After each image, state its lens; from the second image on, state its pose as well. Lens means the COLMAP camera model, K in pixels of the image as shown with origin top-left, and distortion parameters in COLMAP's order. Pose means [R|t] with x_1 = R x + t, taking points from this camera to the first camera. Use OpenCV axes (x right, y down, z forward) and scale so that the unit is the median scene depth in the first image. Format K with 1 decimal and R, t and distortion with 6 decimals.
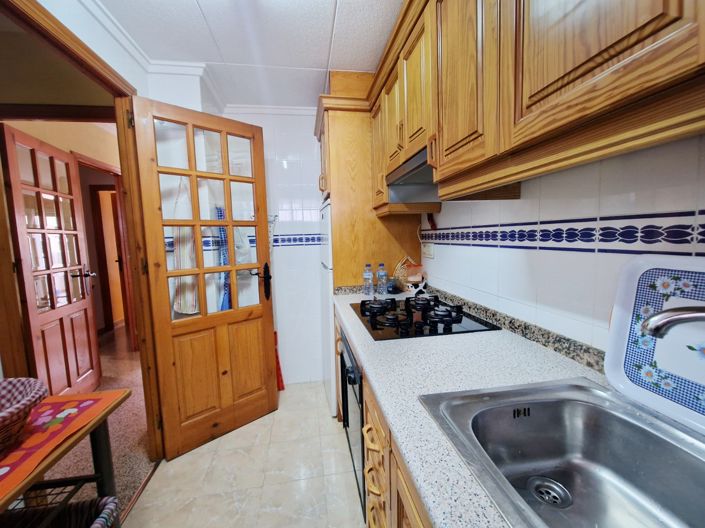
lens RADIAL K [[300.6, 0, 352.5], [0, 300.6, 264.0], [0, 0, 1]] dist [-0.000698, -0.000297]
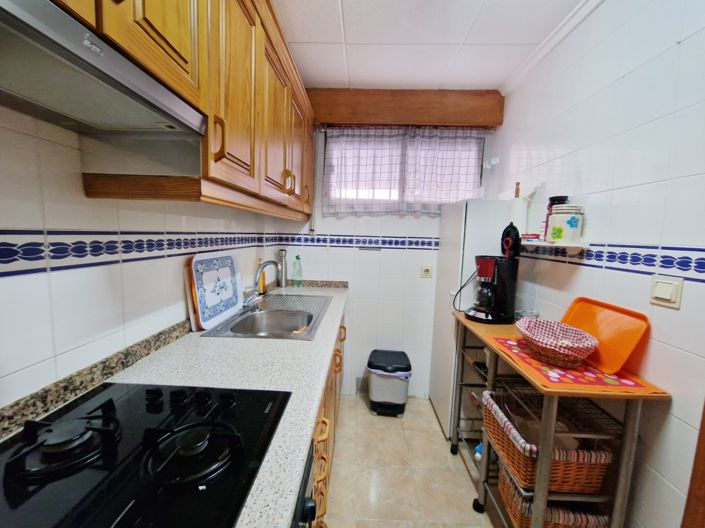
lens RADIAL K [[288.5, 0, 352.5], [0, 288.5, 264.0], [0, 0, 1]] dist [0.002490, -0.003378]
pose [[-0.981911, -0.015574, 0.188699, -0.203057], [0.019920, 0.982584, 0.184749, -0.182329], [-0.188290, 0.185166, -0.964500, 1.637558]]
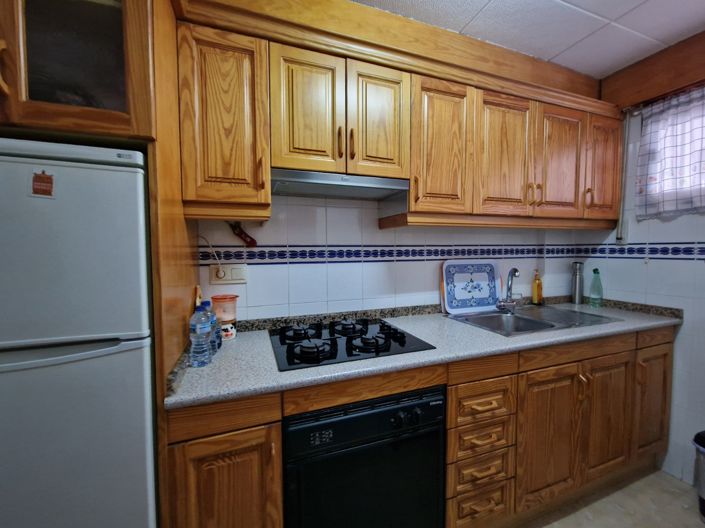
lens RADIAL K [[288.5, 0, 352.5], [0, 288.5, 264.0], [0, 0, 1]] dist [0.002490, -0.003378]
pose [[-0.202983, -0.014995, 0.979067, -0.888012], [0.103114, 0.993996, 0.036601, -0.115320], [-0.973738, 0.108385, -0.200218, 1.509889]]
